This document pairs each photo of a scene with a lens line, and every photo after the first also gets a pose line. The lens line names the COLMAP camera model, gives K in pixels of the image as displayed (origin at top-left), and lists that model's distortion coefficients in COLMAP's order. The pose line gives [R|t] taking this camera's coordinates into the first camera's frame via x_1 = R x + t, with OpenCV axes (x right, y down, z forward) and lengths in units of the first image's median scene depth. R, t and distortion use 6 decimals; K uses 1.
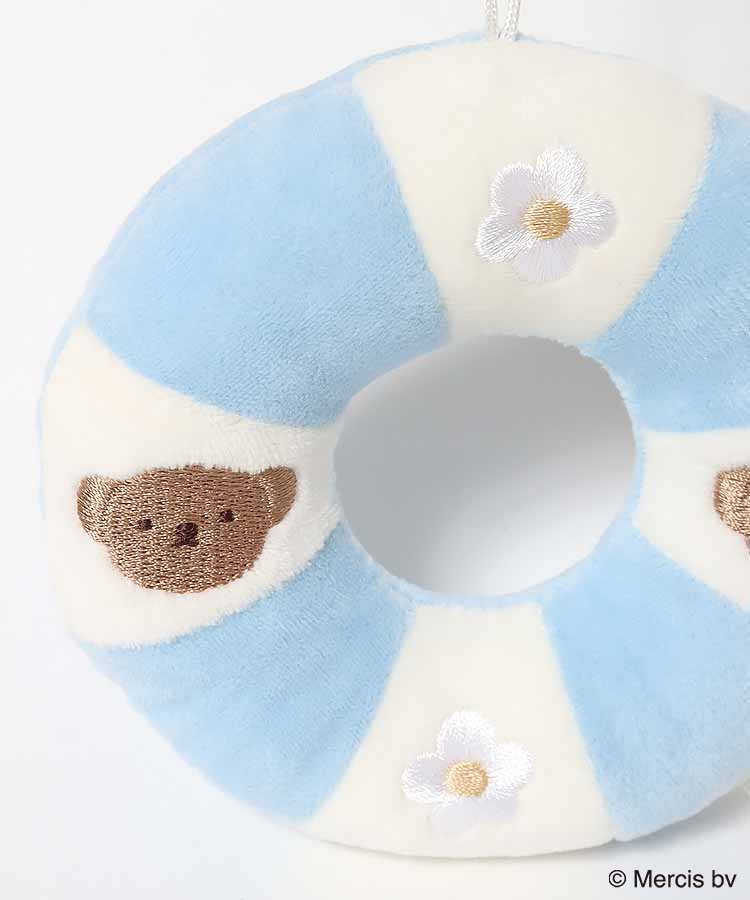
lens RADIAL K [[5564.9, 0, 375.2], [0, 5564.9, 449.3], [0, 0, 1]] dist [-0.217457, 0.000000]
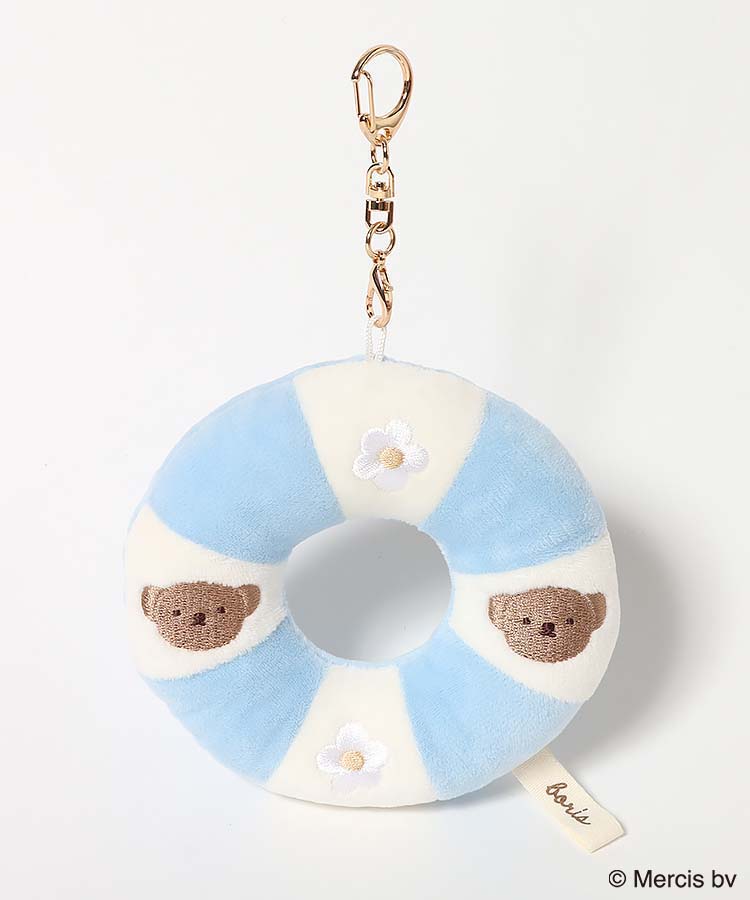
lens RADIAL K [[5564.9, 0, 374.7], [0, 5564.9, 450.3], [0, 0, 1]] dist [-0.217457, 0.000000]
pose [[0.998576, 0.035268, -0.040015, 0.097141], [-0.036383, 0.998960, -0.027493, 0.007974], [0.039004, 0.028909, 0.998821, -0.857606]]
